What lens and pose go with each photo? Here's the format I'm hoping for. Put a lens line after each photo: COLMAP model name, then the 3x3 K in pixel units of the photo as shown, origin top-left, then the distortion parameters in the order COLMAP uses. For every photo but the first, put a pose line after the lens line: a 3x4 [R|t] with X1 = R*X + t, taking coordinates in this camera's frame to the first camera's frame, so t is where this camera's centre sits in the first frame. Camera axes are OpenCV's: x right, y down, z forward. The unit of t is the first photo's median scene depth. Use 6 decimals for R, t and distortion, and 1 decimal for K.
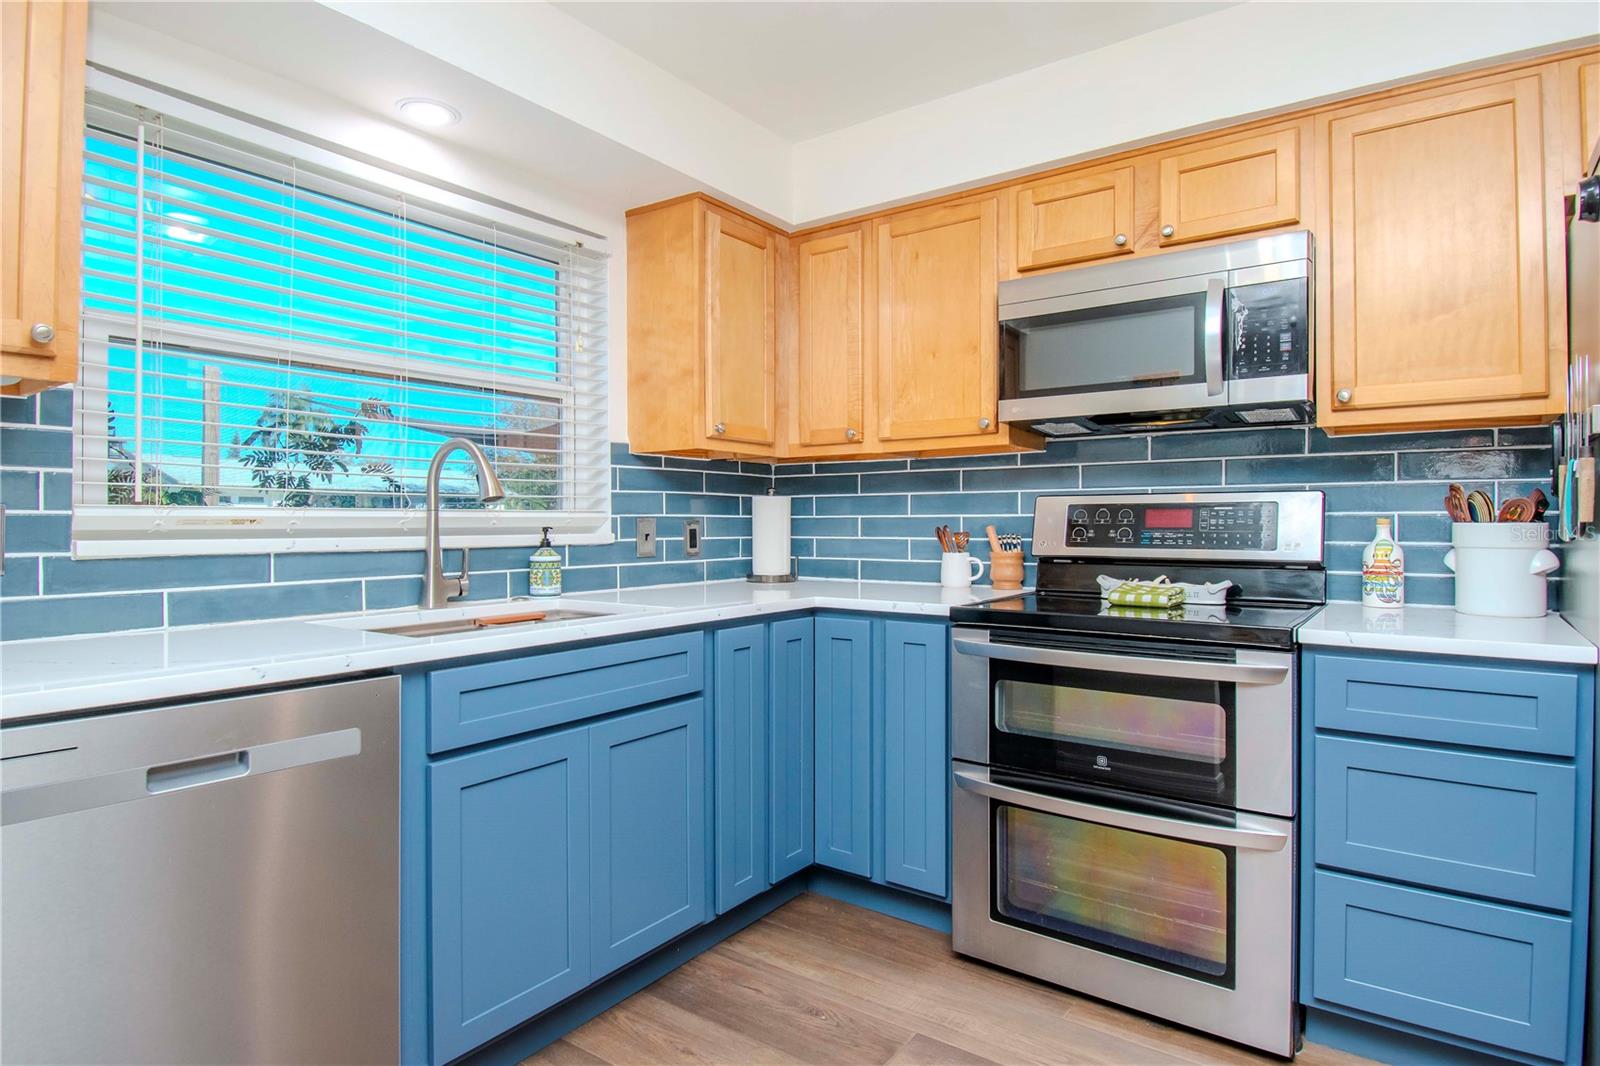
lens RADIAL K [[871.0, 0, 807.3], [0, 871.0, 528.5], [0, 0, 1]] dist [0.001131, -0.000619]
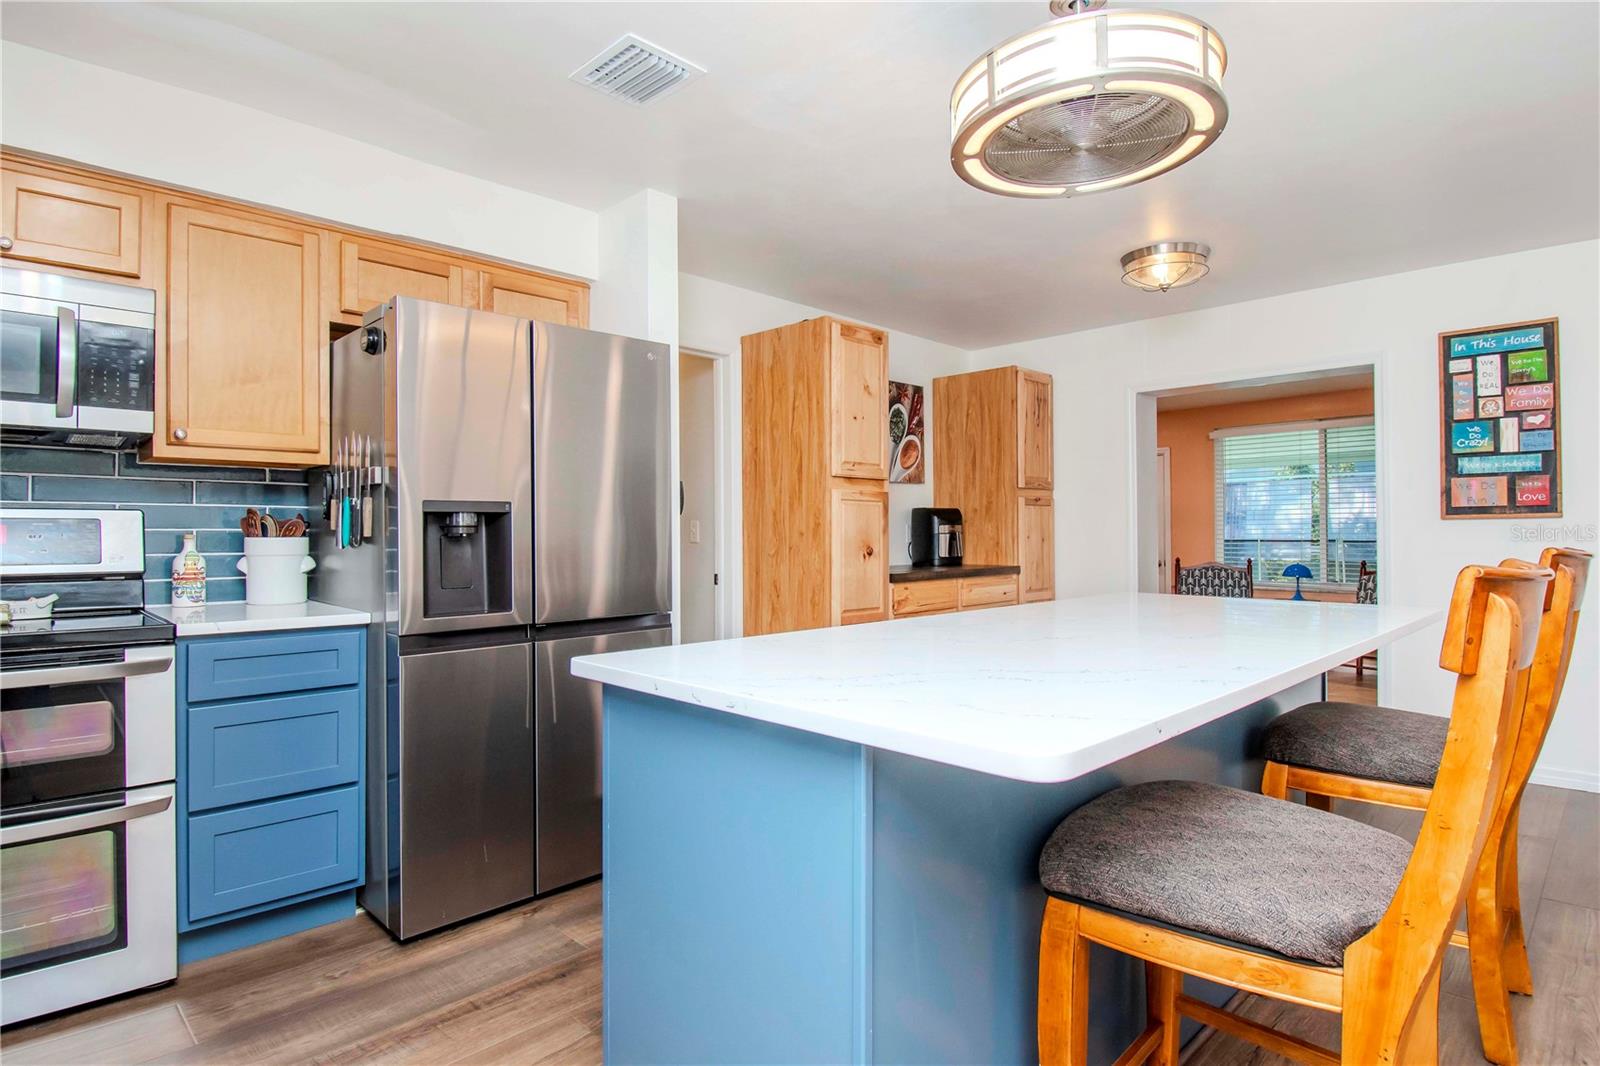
lens RADIAL K [[871.0, 0, 807.3], [0, 871.0, 528.5], [0, 0, 1]] dist [0.001131, -0.000619]
pose [[0.162677, 0.008233, 0.986645, -0.402219], [0.010265, 0.999897, -0.010036, 0.001568], [-0.986626, 0.011761, 0.162576, -0.057071]]
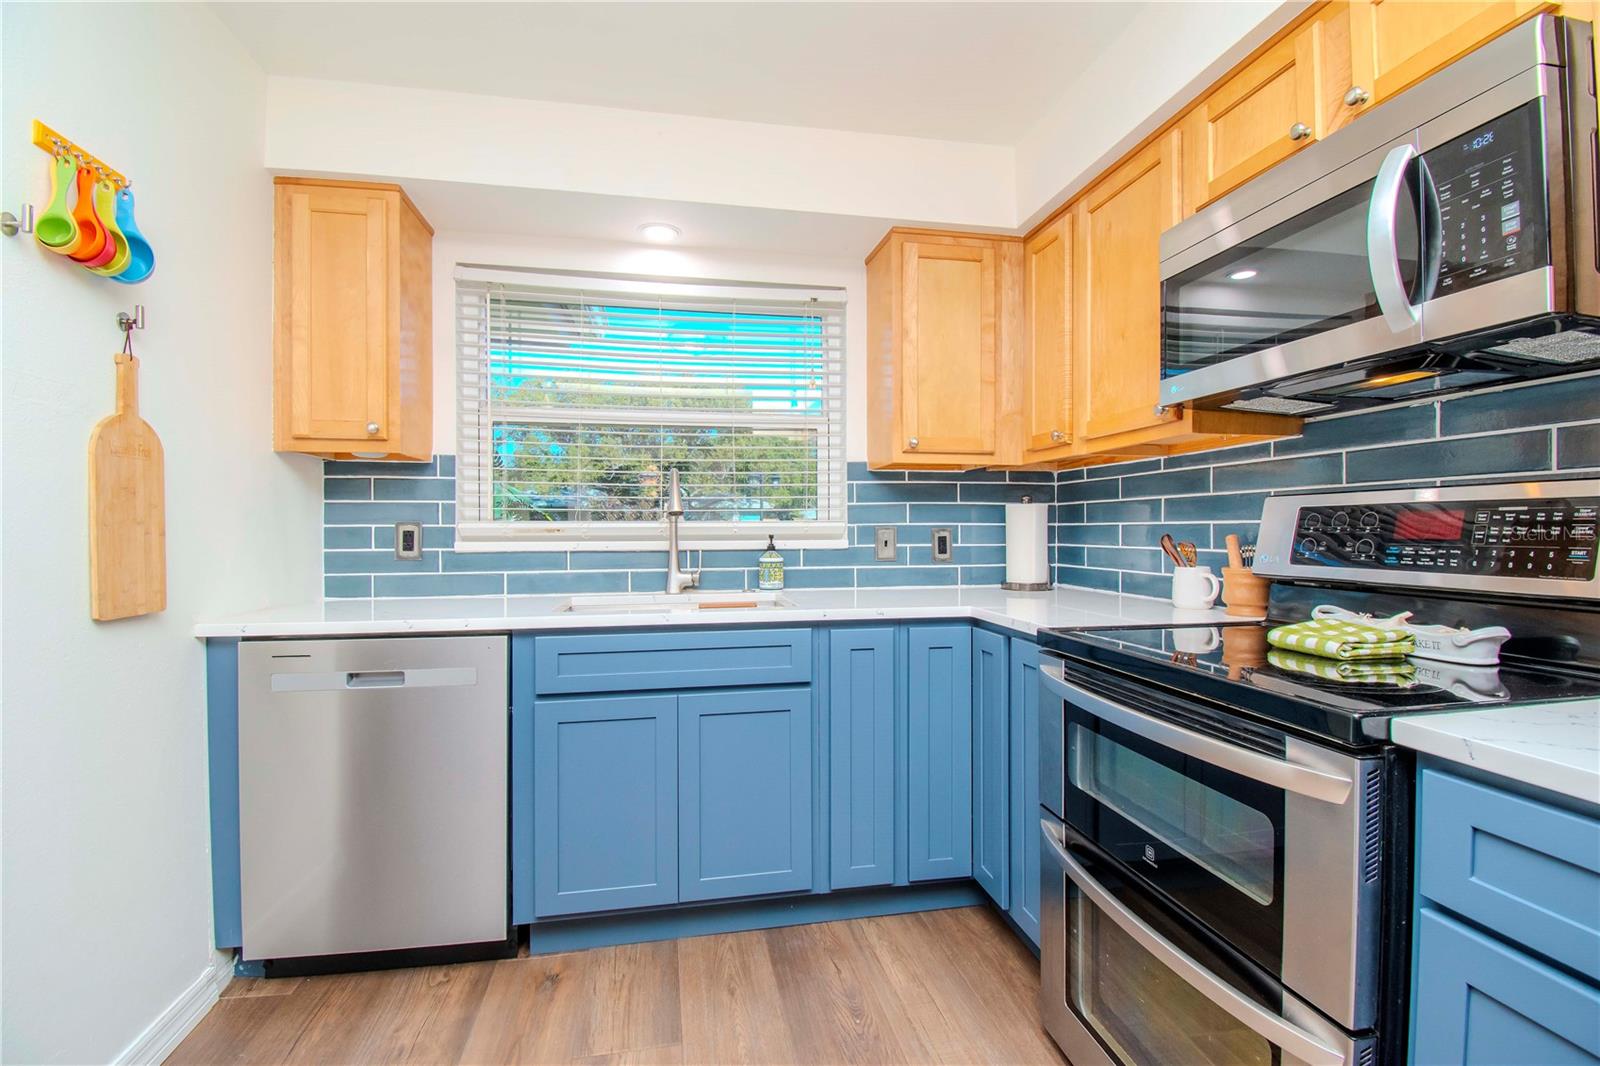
lens RADIAL K [[724.7, 0, 800.3], [0, 724.7, 535.4], [0, 0, 1]] dist [0.021476, -0.026539]
pose [[0.724153, 0.005260, -0.689619, 0.489804], [-0.002769, 0.999985, 0.004720, -0.005739], [0.689634, -0.001508, 0.724157, 0.305620]]
